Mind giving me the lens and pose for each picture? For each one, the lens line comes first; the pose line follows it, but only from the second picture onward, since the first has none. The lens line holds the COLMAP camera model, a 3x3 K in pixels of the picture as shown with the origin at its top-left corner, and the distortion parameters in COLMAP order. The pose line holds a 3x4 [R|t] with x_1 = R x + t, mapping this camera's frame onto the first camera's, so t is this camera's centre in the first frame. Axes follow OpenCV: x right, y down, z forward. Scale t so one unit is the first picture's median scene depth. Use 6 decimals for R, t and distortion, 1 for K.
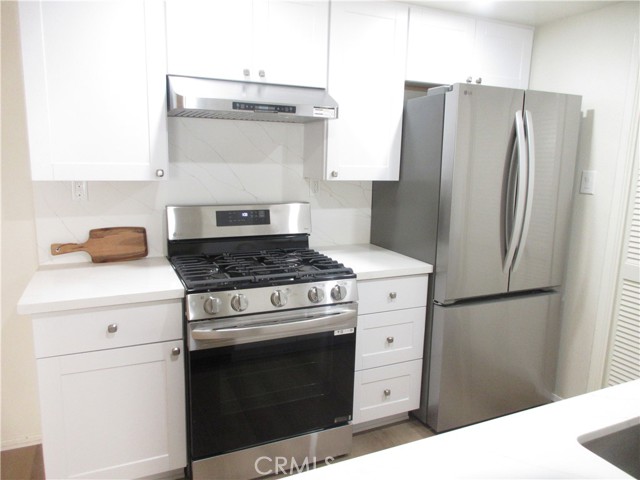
lens RADIAL K [[472.6, 0, 320.0], [0, 472.6, 239.4], [0, 0, 1]] dist [0.000004, 0.001614]
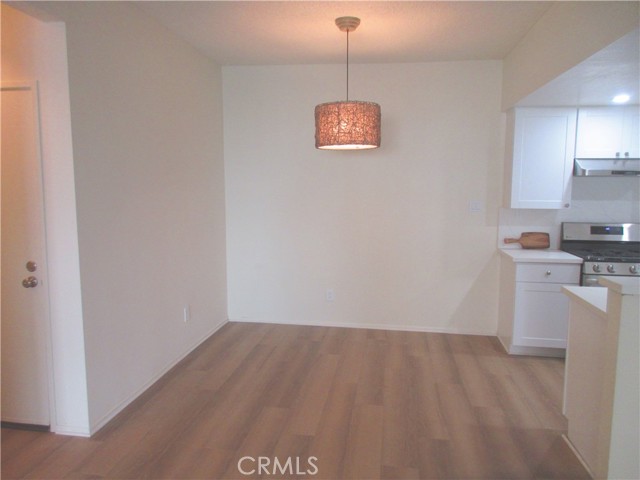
lens RADIAL K [[472.6, 0, 320.2], [0, 472.6, 234.4], [0, 0, 1]] dist [0.000004, 0.001614]
pose [[0.844303, 0.039830, -0.534384, -0.129884], [-0.085646, 0.994445, -0.061196, 0.188138], [0.528978, 0.097435, 0.843023, -1.192537]]
